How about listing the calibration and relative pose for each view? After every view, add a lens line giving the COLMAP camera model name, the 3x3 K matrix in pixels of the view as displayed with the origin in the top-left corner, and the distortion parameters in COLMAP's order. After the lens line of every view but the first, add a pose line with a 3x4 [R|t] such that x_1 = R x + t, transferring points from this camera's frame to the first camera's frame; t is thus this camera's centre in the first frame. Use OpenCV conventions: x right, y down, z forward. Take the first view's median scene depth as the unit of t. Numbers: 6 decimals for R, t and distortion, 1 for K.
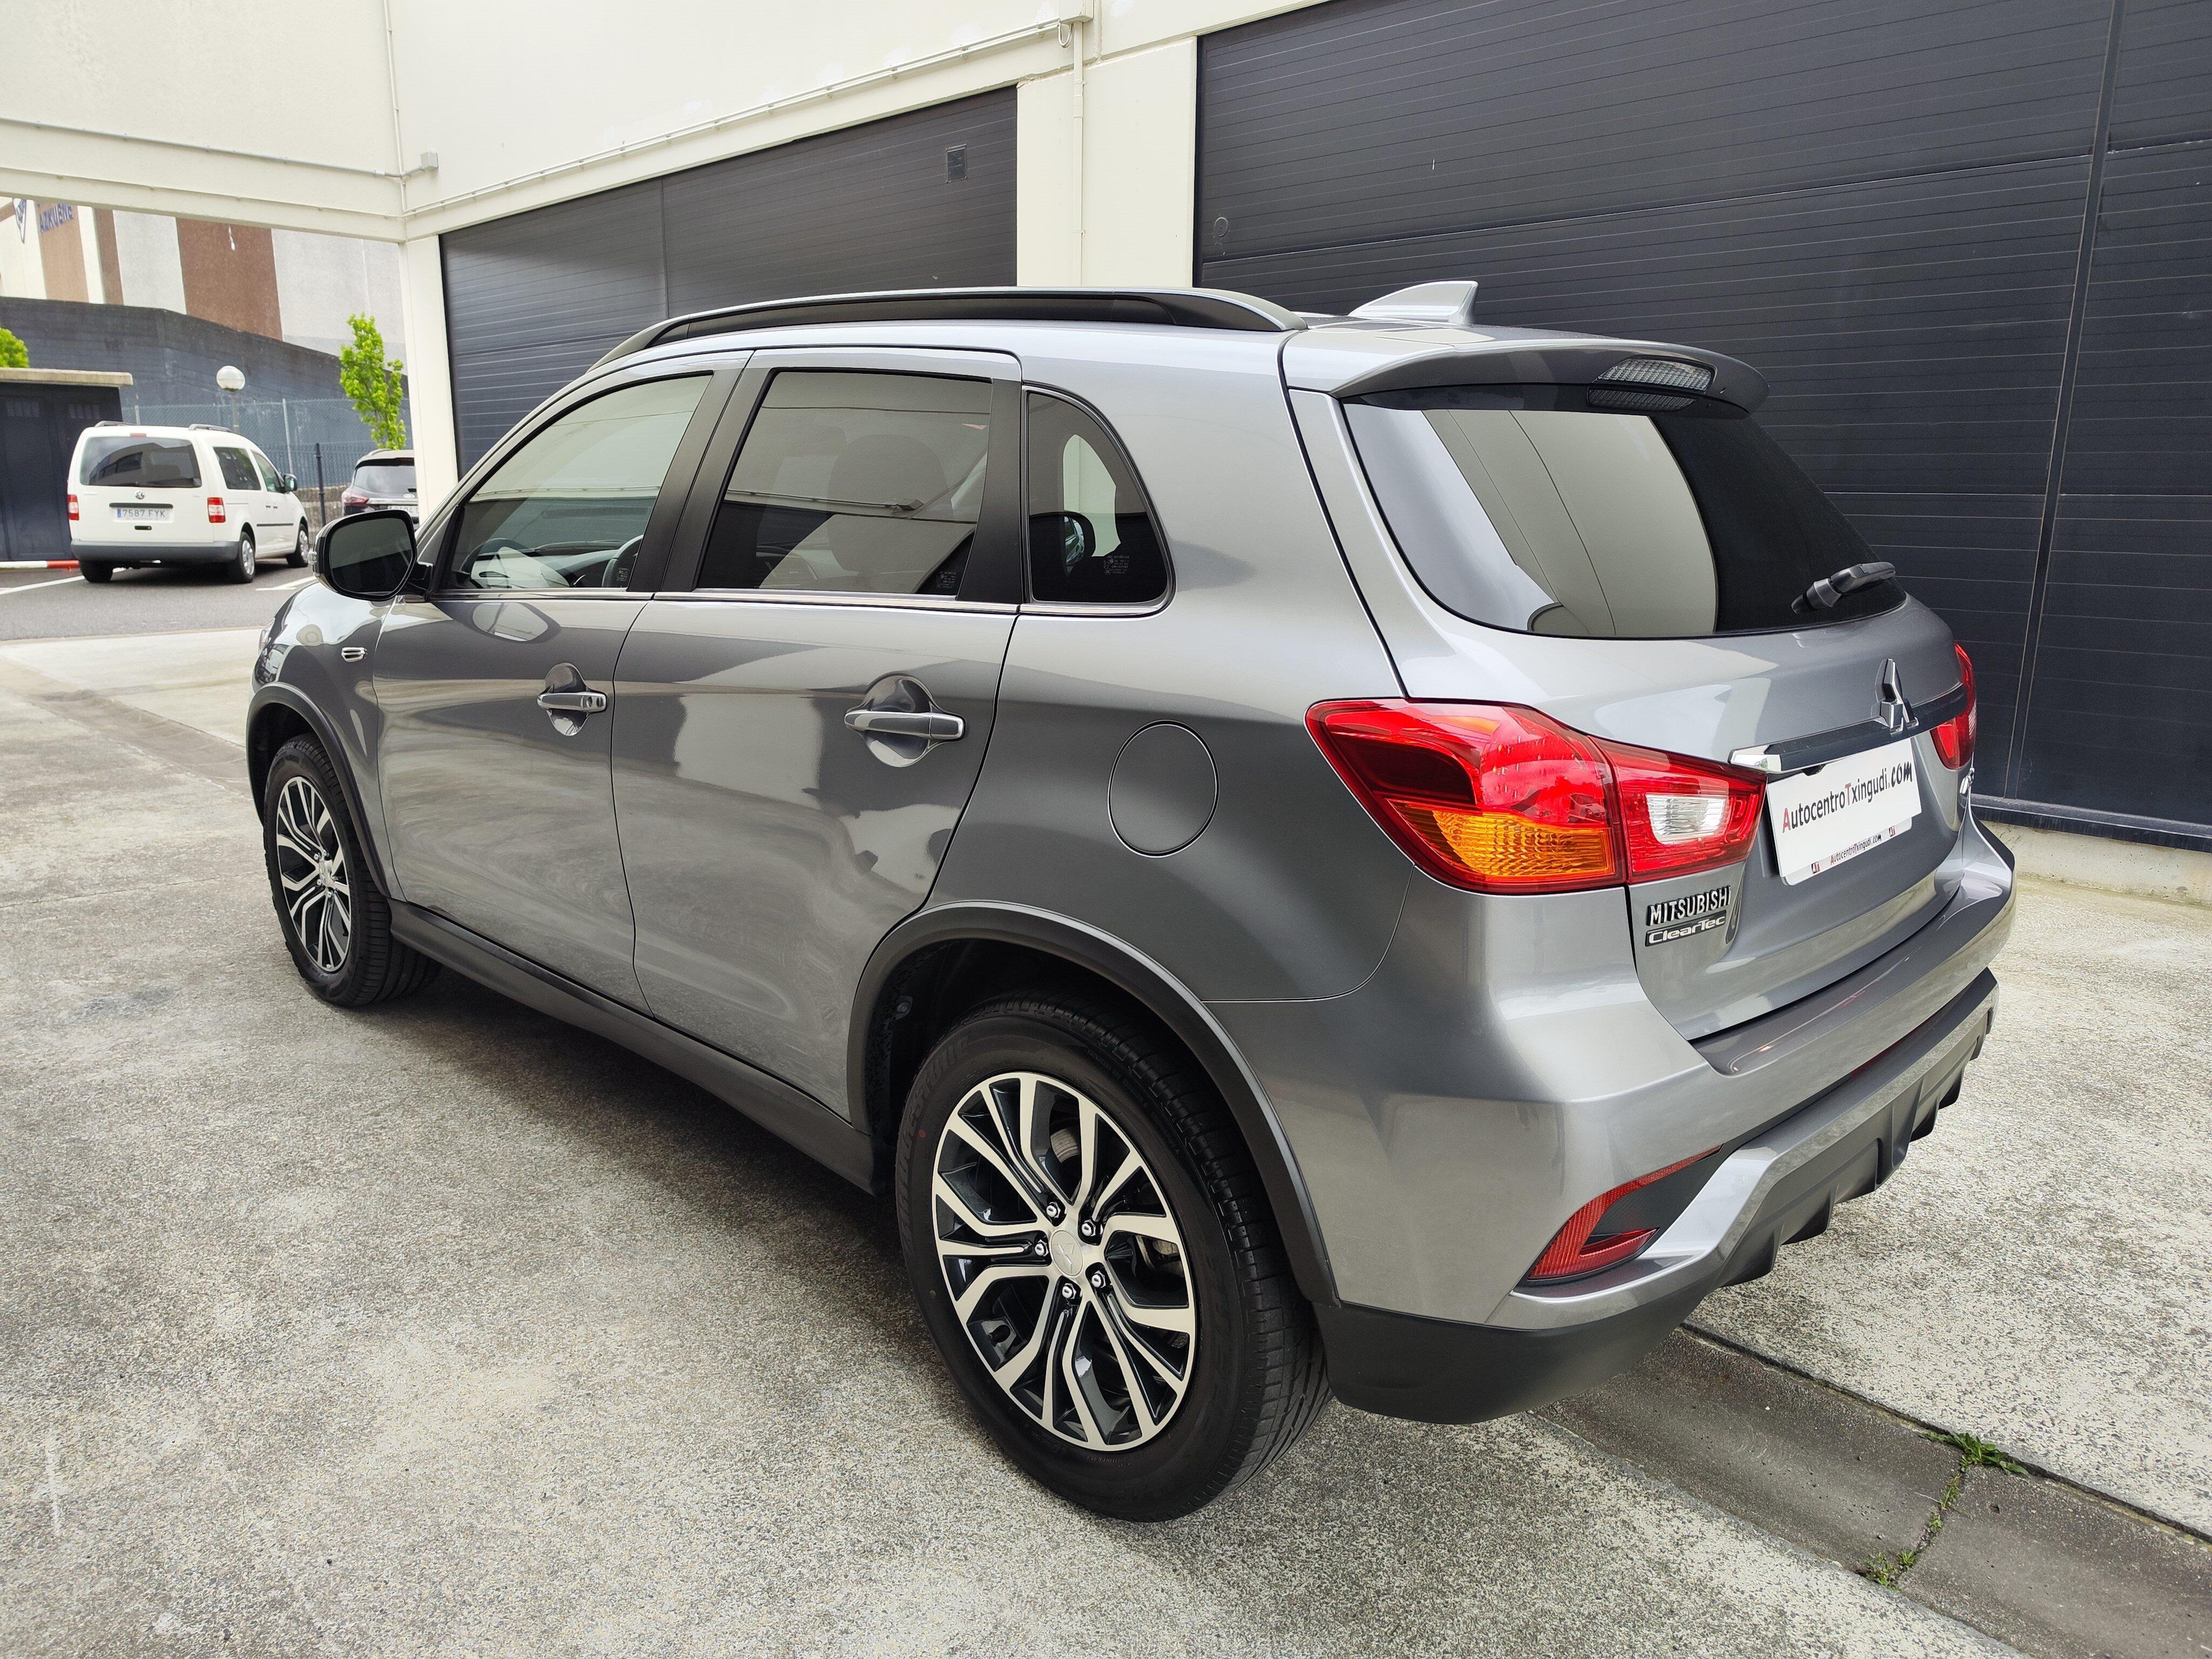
lens RADIAL K [[1507.4, 0, 1106.0], [0, 1507.4, 829.5], [0, 0, 1]] dist [0.009657, 0.002298]
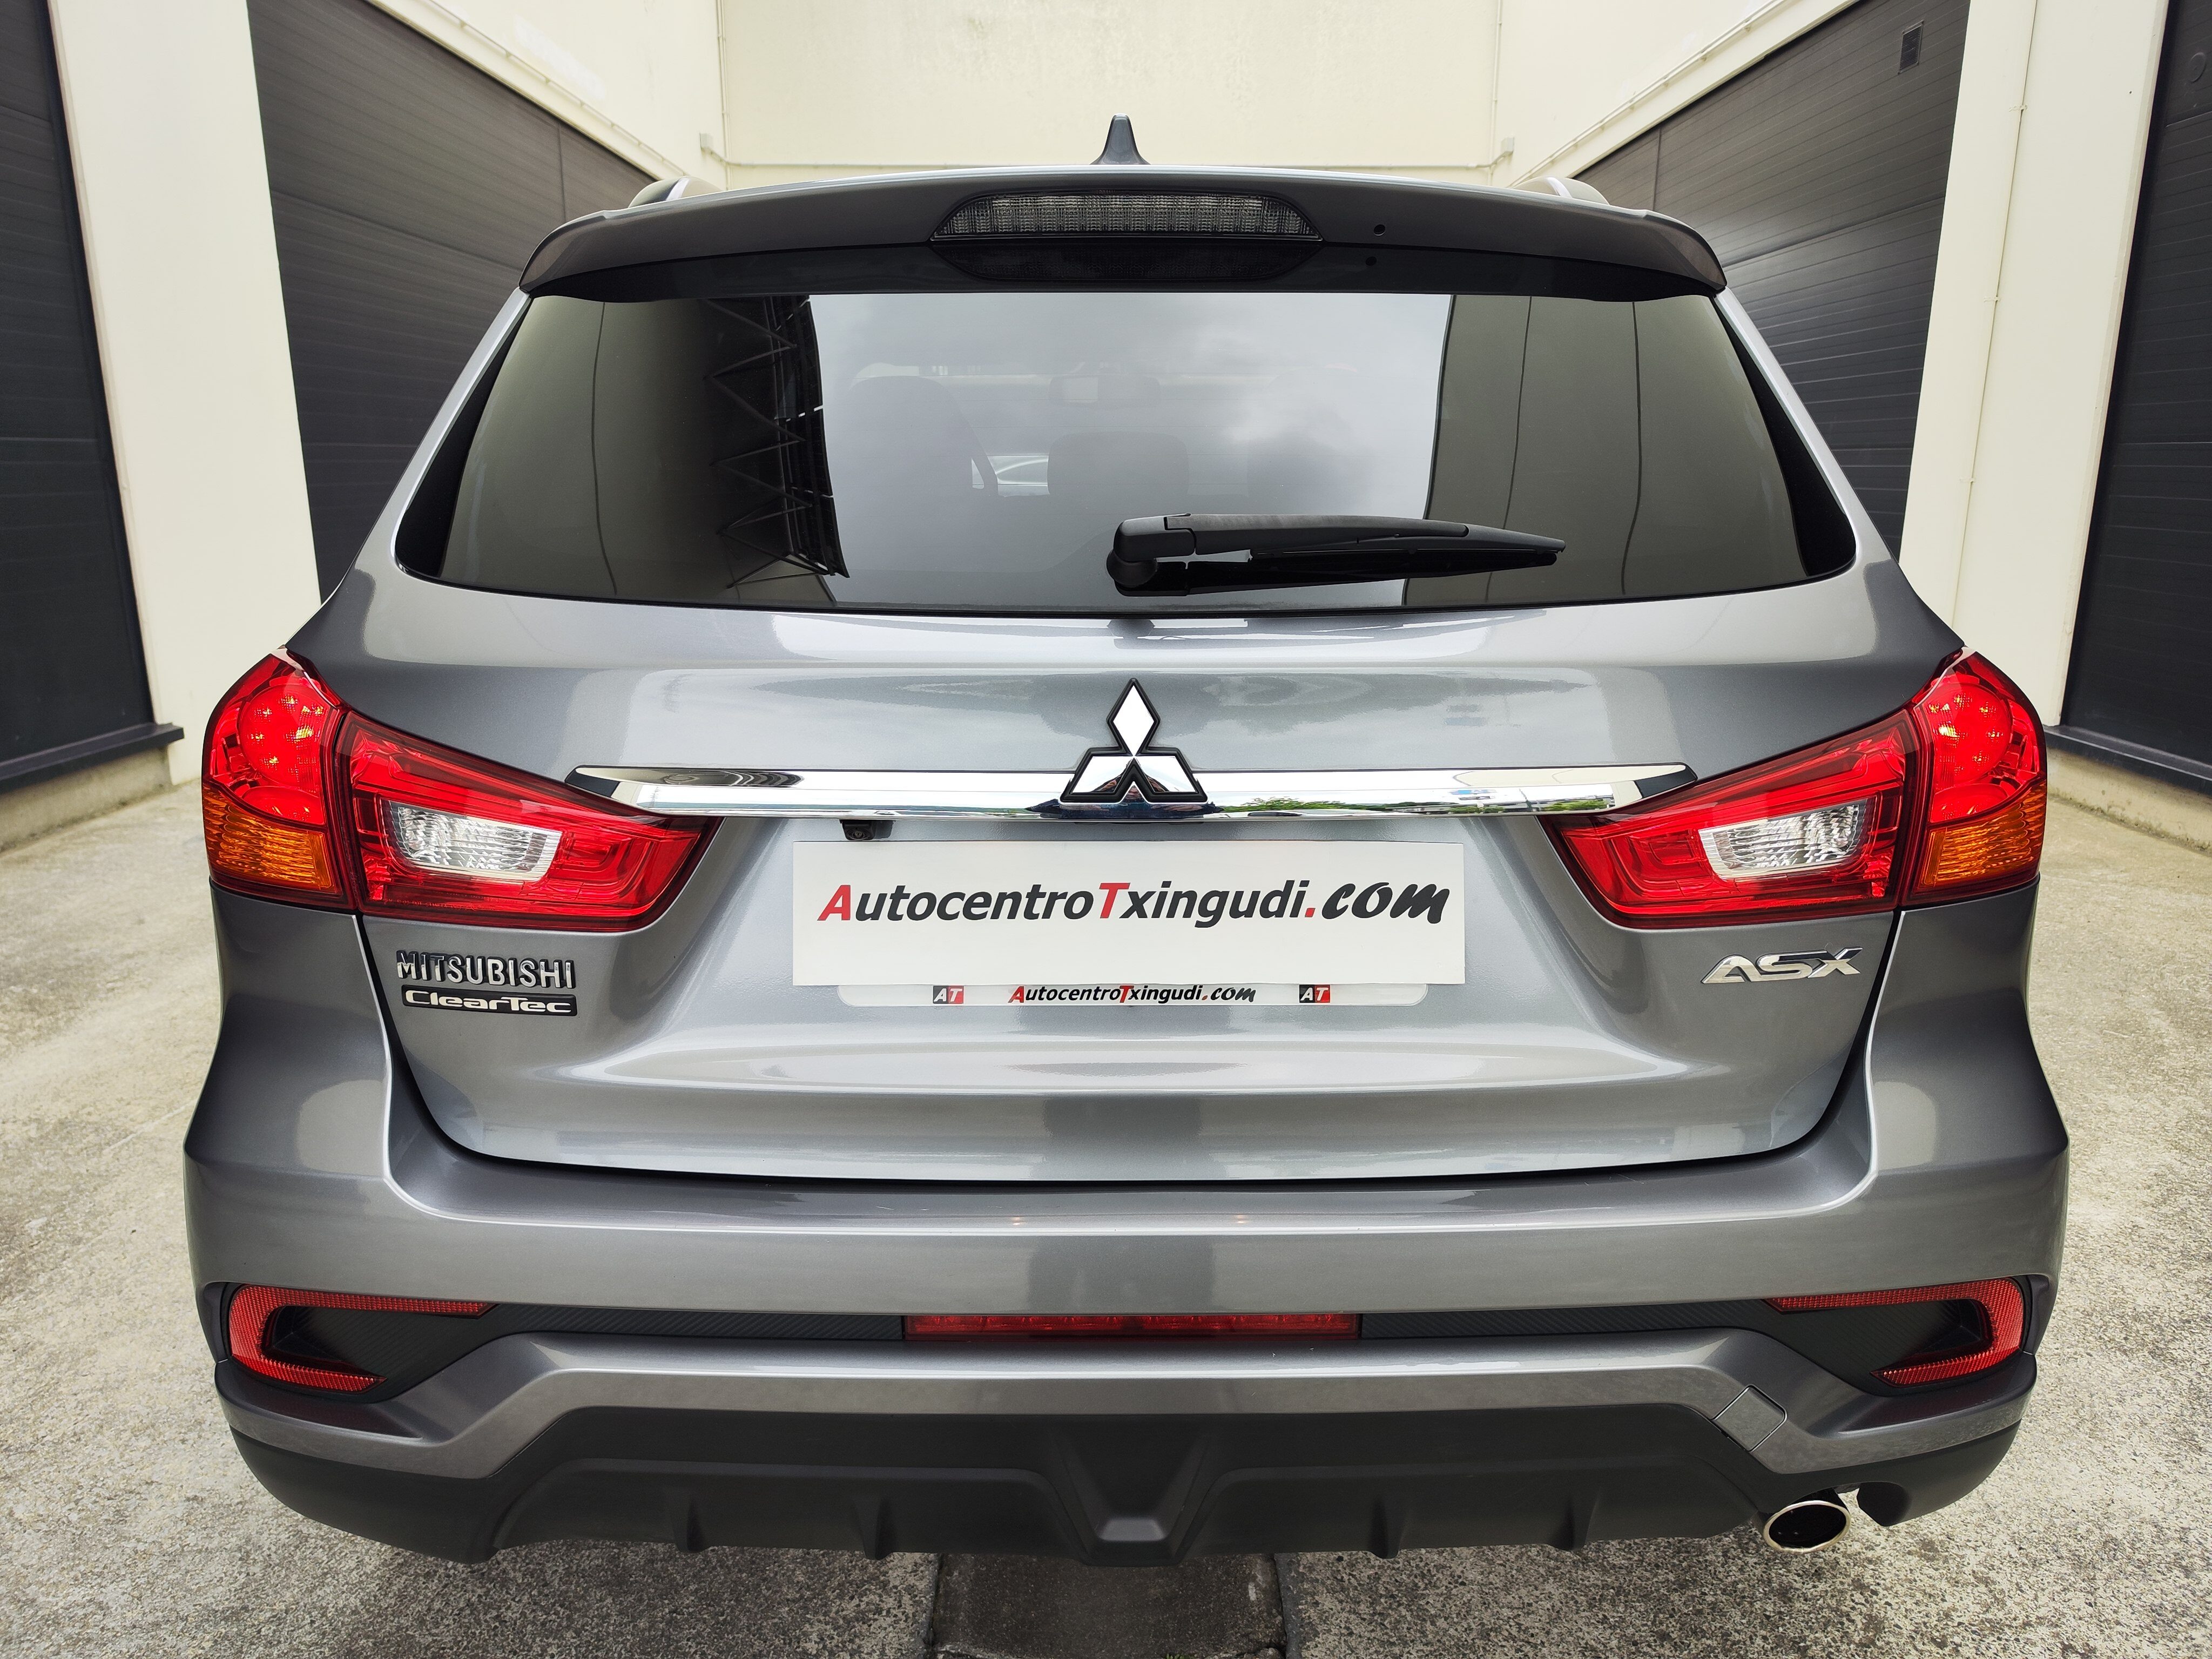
lens RADIAL K [[1498.6, 0, 1106.0], [0, 1498.6, 829.5], [0, 0, 1]] dist [0.003807, 0.002183]
pose [[0.701135, 0.166332, -0.693357, 0.893918], [-0.155596, 0.984667, 0.078874, -0.097351], [0.695845, 0.052582, 0.716265, 0.575399]]
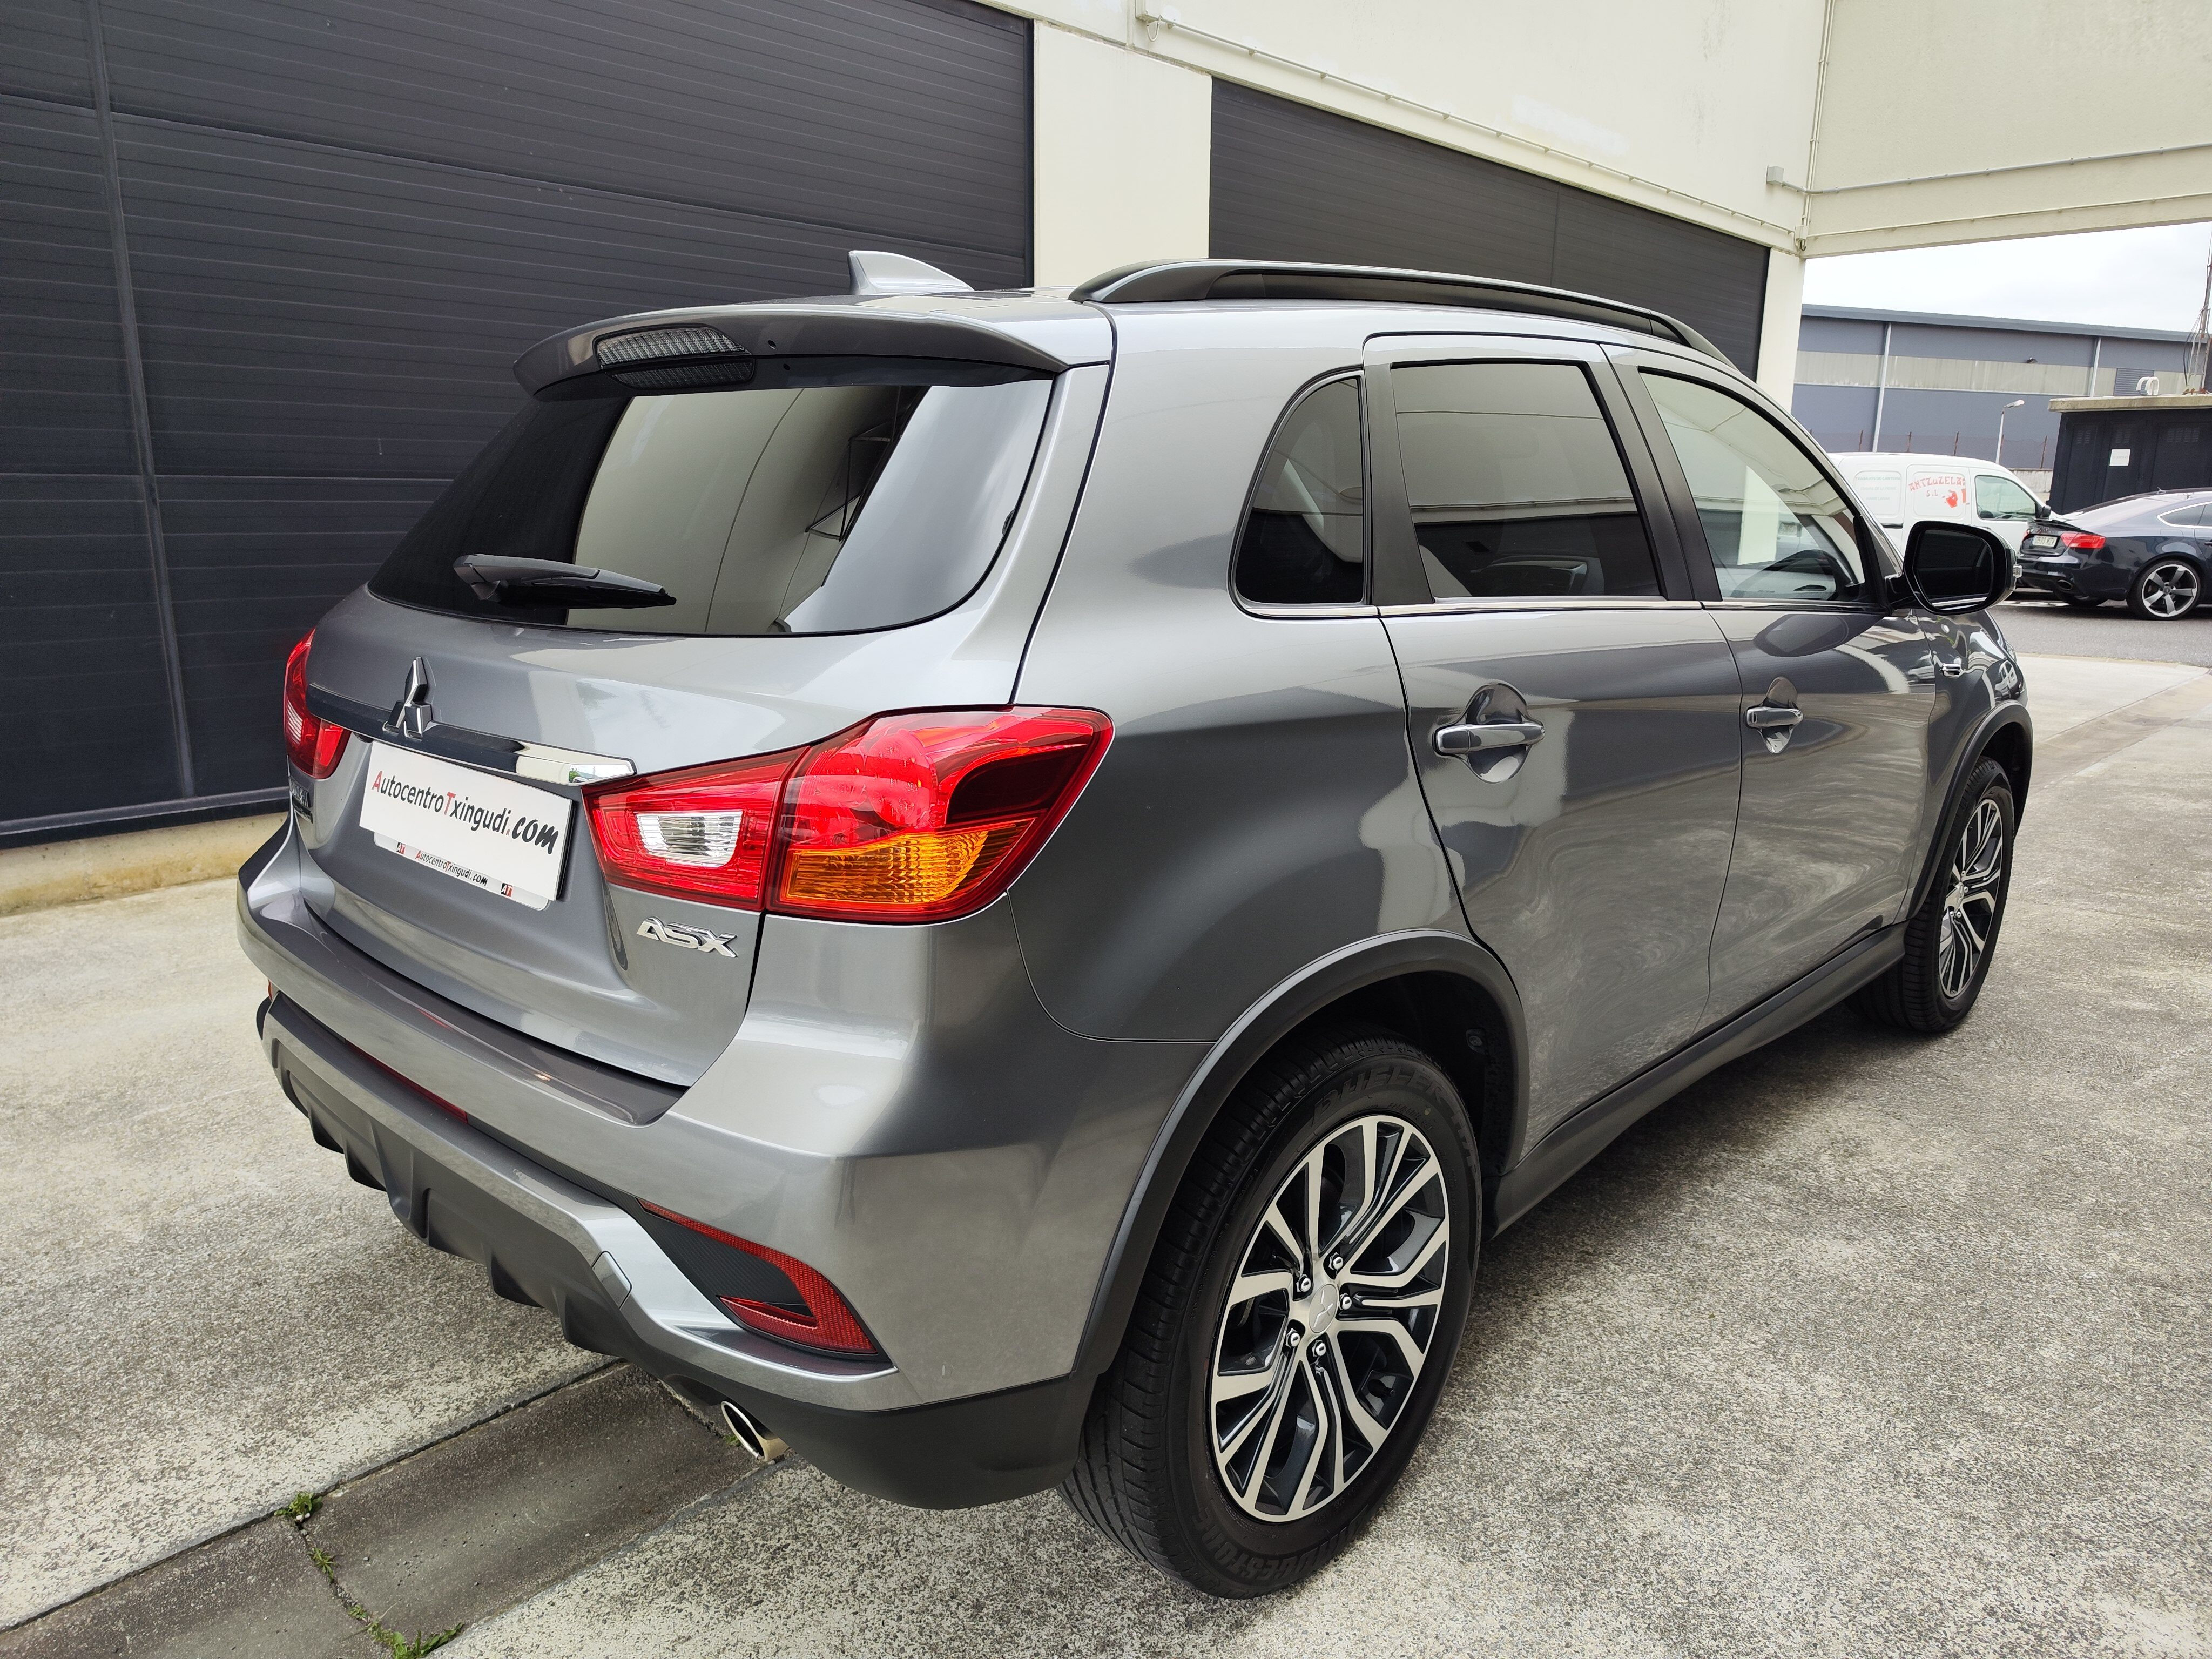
lens RADIAL K [[1498.6, 0, 1106.0], [0, 1498.6, 829.5], [0, 0, 1]] dist [0.003807, 0.002183]
pose [[0.009153, 0.211923, -0.977243, 1.383478], [-0.222940, 0.953119, 0.204603, -0.283056], [0.974789, 0.215994, 0.055970, 1.336938]]
